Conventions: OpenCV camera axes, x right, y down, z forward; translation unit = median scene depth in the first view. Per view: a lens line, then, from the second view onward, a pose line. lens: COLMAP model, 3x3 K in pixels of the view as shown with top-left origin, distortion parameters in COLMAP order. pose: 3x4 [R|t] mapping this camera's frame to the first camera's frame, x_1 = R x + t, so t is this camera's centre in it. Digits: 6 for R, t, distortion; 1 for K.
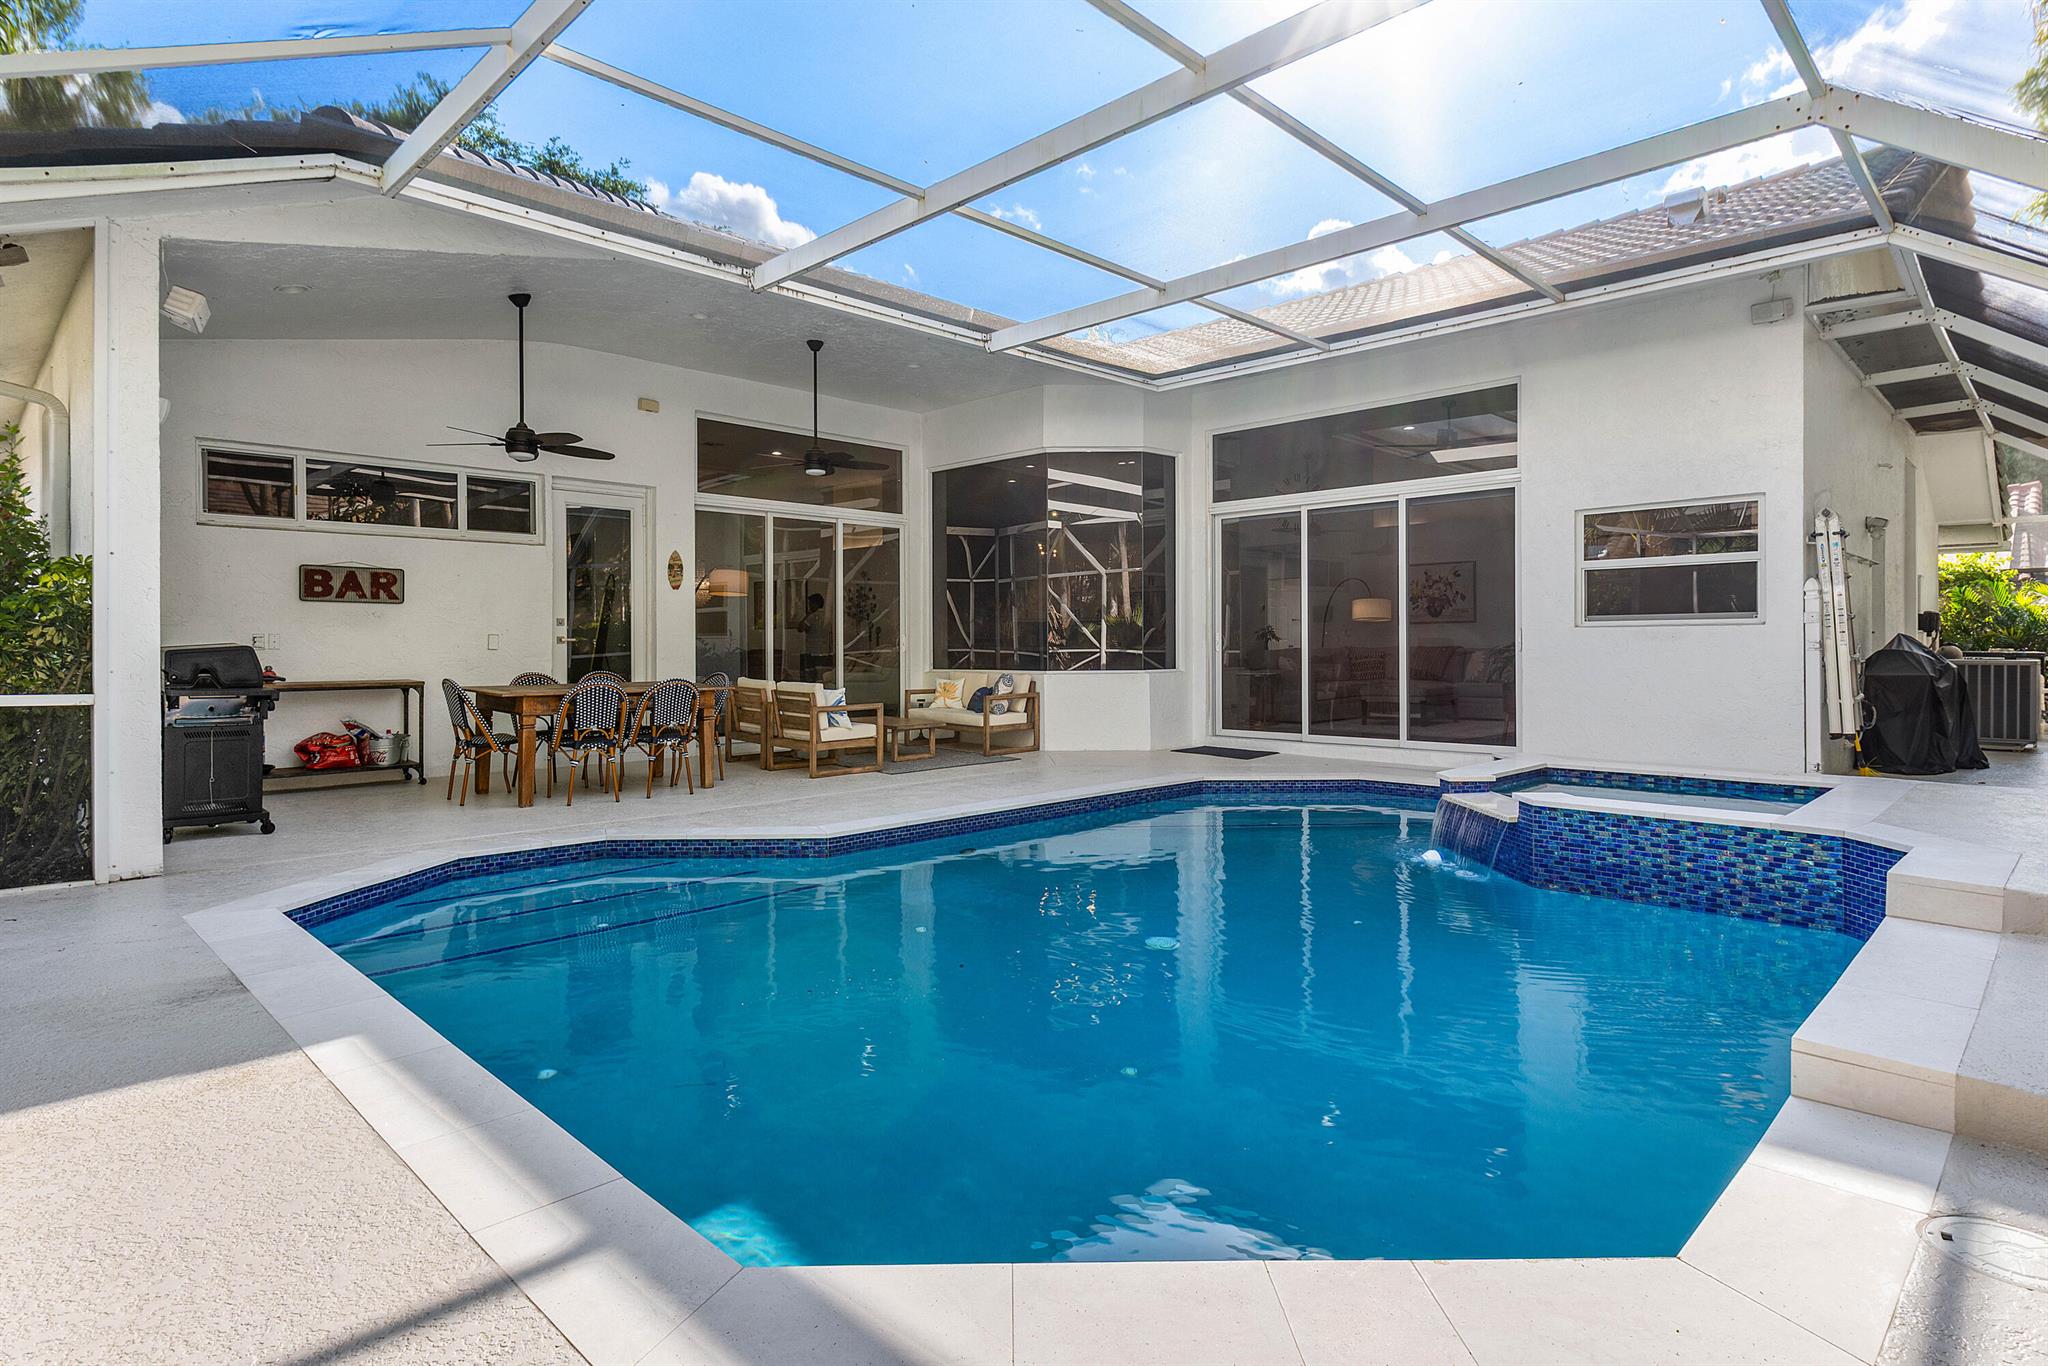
lens RADIAL K [[1136.8, 0, 1023.6], [0, 1136.8, 647.9], [0, 0, 1]] dist [-0.000142, 0.000041]
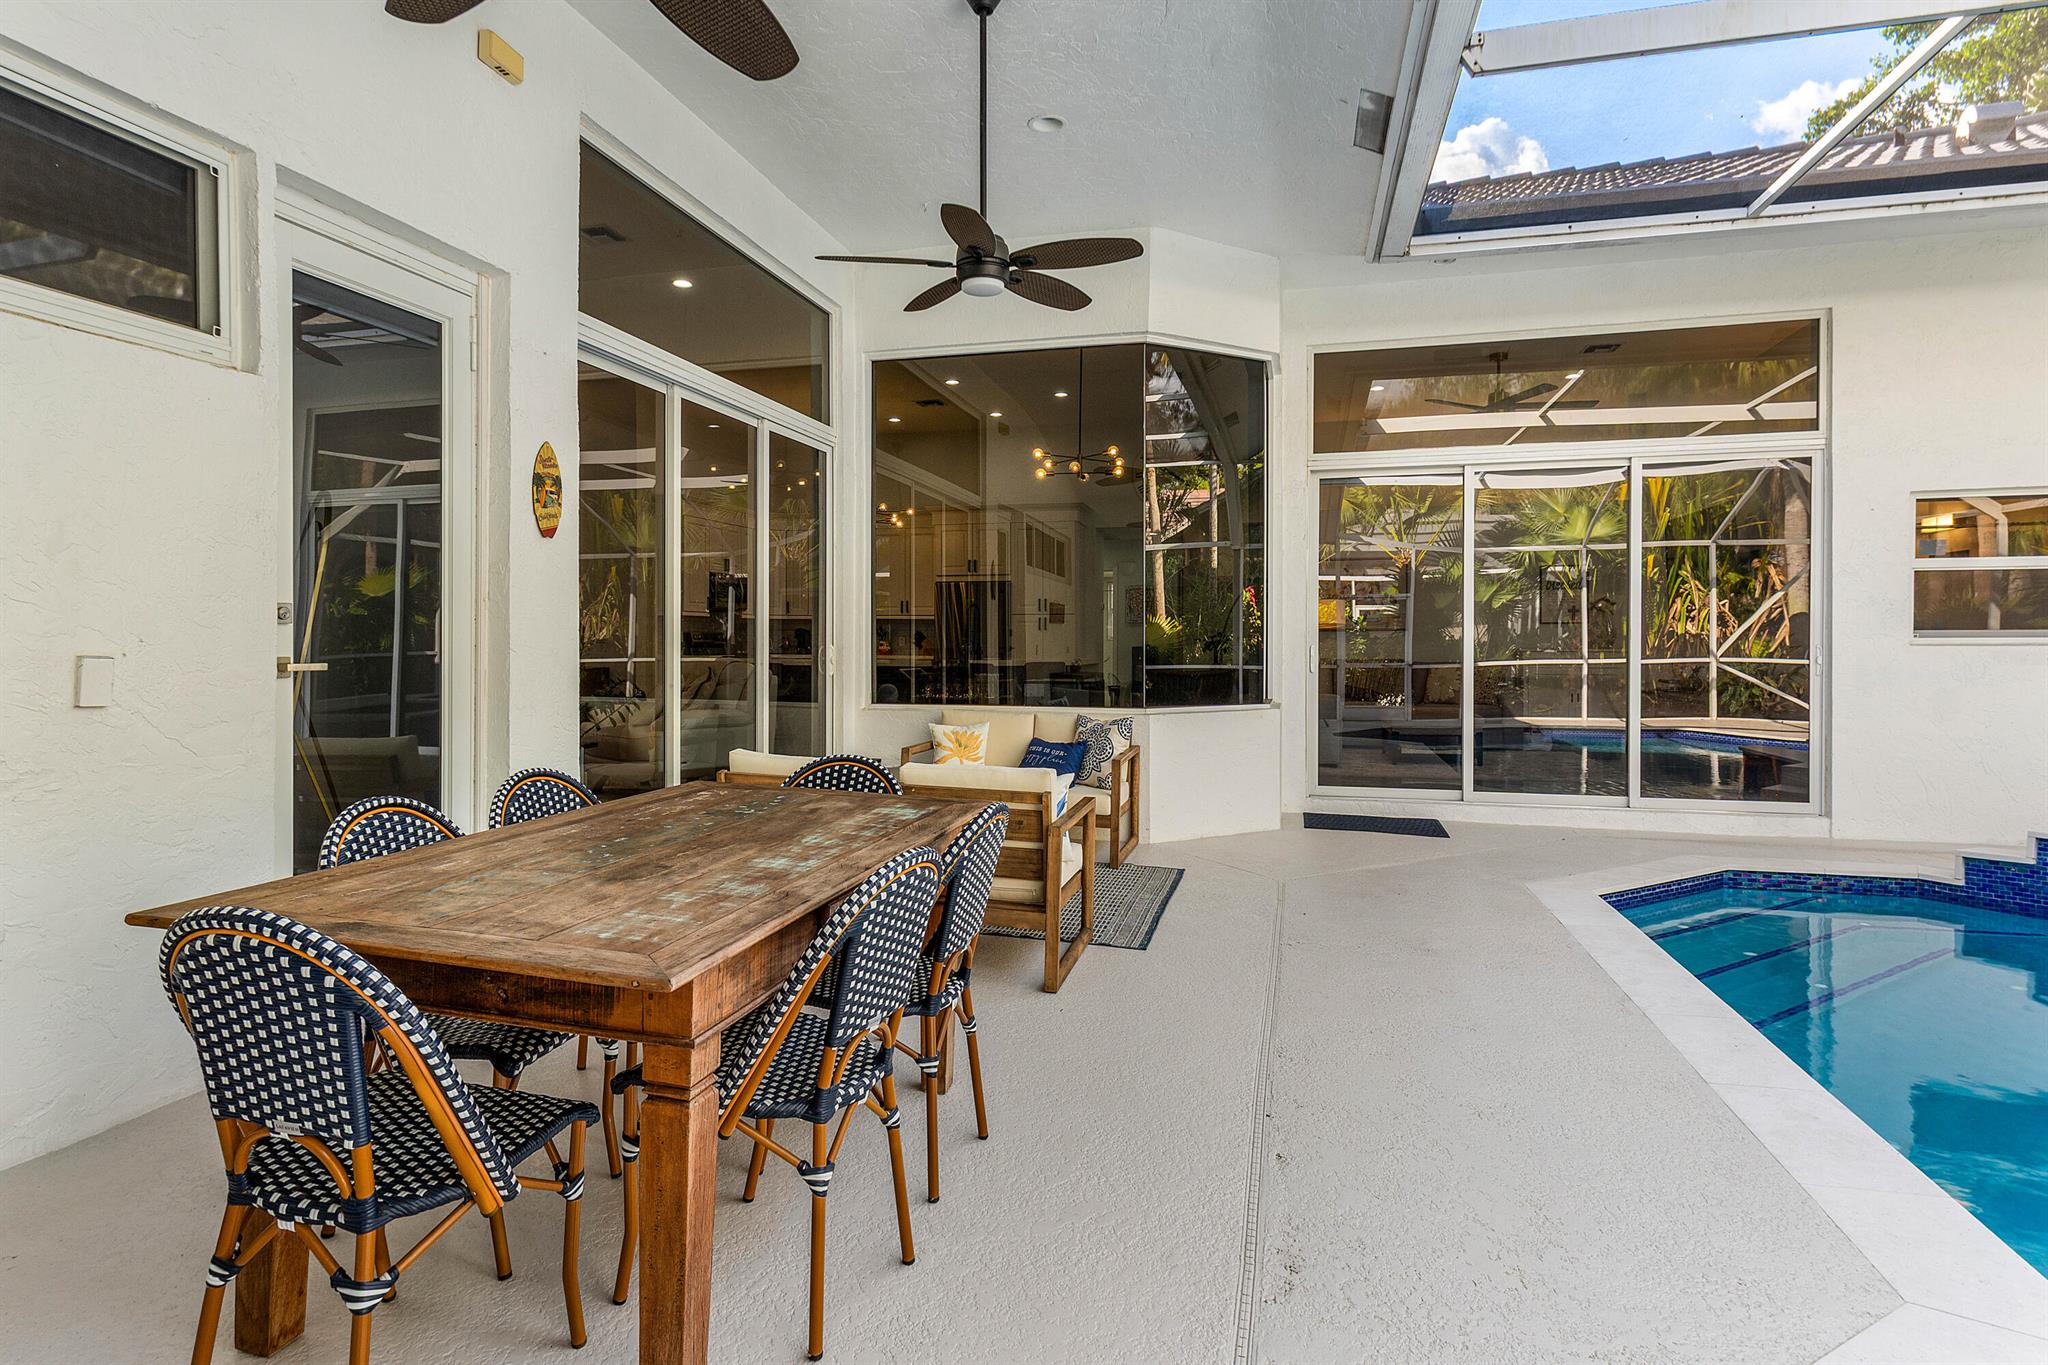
lens RADIAL K [[1136.8, 0, 1023.6], [0, 1136.8, 647.4], [0, 0, 1]] dist [-0.000142, 0.000041]
pose [[0.865020, 0.002520, 0.501731, -0.364018], [-0.004280, 0.999988, 0.002356, -0.014016], [-0.501719, -0.004185, 0.865021, 0.566962]]
